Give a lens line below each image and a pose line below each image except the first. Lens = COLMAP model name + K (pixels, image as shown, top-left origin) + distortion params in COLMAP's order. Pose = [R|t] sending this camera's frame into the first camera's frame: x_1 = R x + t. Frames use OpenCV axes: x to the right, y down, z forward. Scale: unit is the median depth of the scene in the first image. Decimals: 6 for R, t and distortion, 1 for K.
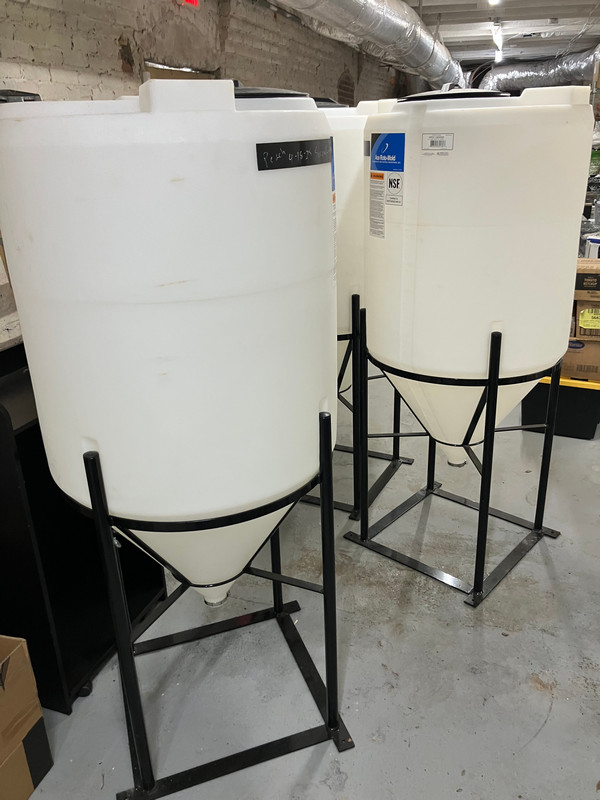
lens RADIAL K [[680.8, 0, 300.0], [0, 680.8, 400.0], [0, 0, 1]] dist [-0.019320, 0.047552]
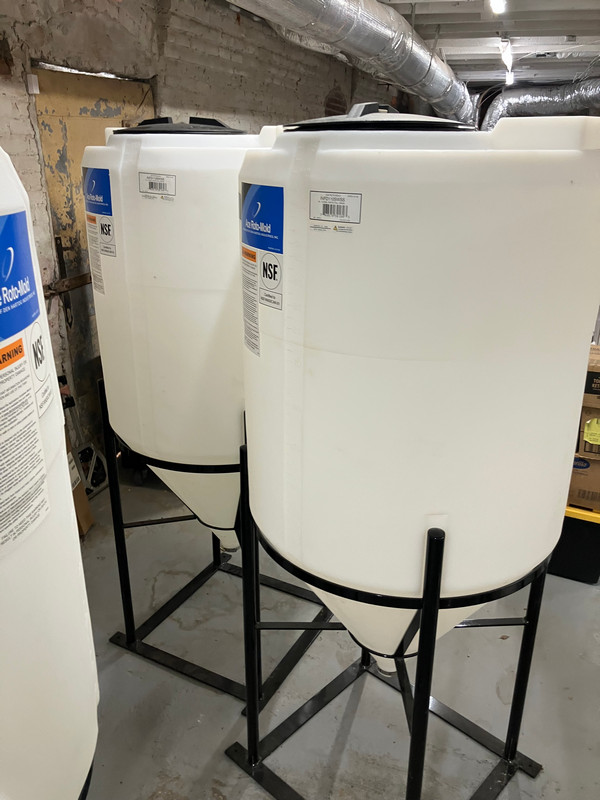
lens RADIAL K [[656.2, 0, 300.0], [0, 656.2, 400.0], [0, 0, 1]] dist [0.016411, -0.016862]
pose [[0.998699, 0.046920, -0.019975, 0.089470], [-0.047103, 0.998851, -0.008787, -0.101020], [0.019540, 0.009717, 0.999762, 0.216657]]
